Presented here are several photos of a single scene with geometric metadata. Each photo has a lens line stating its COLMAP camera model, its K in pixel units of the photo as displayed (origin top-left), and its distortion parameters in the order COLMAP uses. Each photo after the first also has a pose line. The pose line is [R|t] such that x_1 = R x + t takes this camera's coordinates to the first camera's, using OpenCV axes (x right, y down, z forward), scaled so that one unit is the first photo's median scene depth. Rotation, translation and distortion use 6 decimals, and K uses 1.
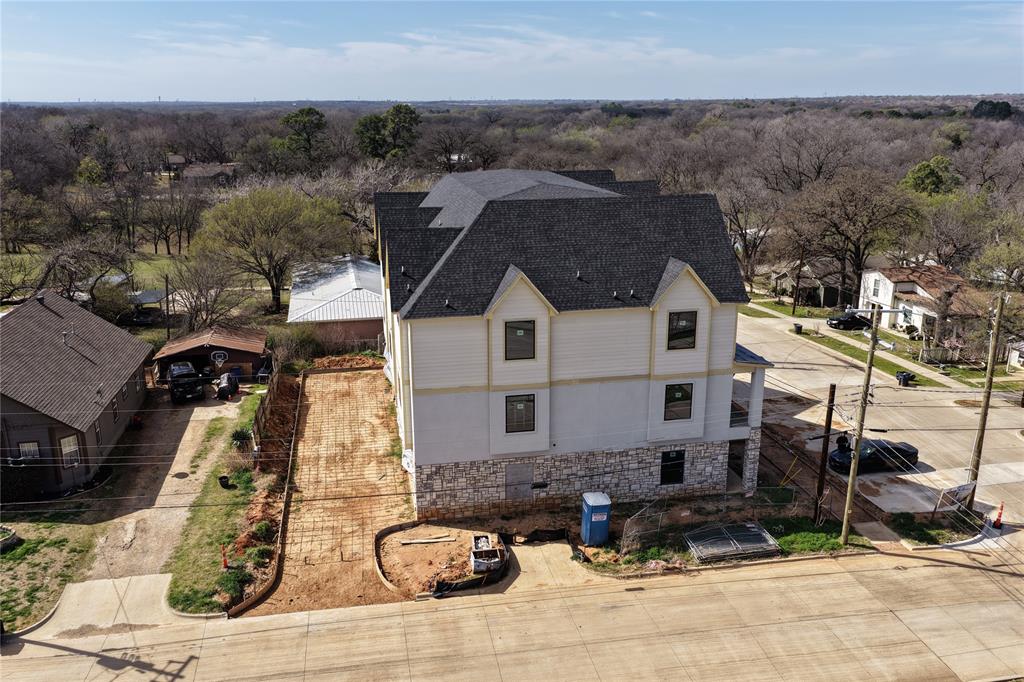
lens RADIAL K [[847.3, 0, 511.2], [0, 847.3, 353.2], [0, 0, 1]] dist [-0.020149, 0.046981]
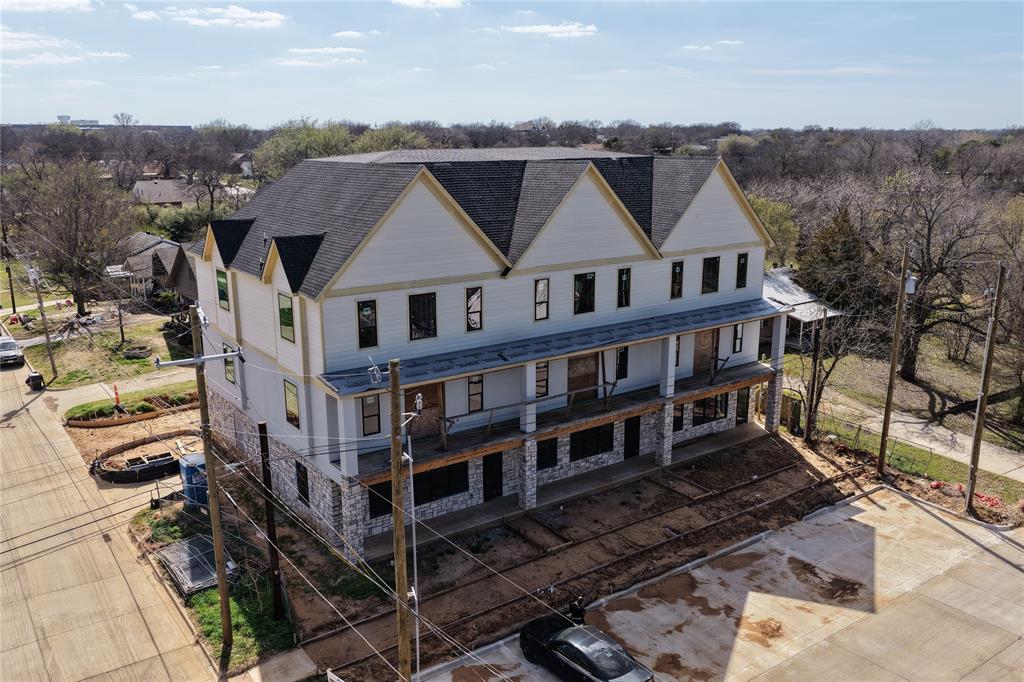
lens RADIAL K [[847.3, 0, 511.2], [0, 847.3, 353.2], [0, 0, 1]] dist [-0.020149, 0.046981]
pose [[0.423079, 0.230112, -0.876386, 1.016668], [-0.255948, 0.958175, 0.128027, -0.154079], [0.869192, 0.170144, 0.464281, 0.796779]]
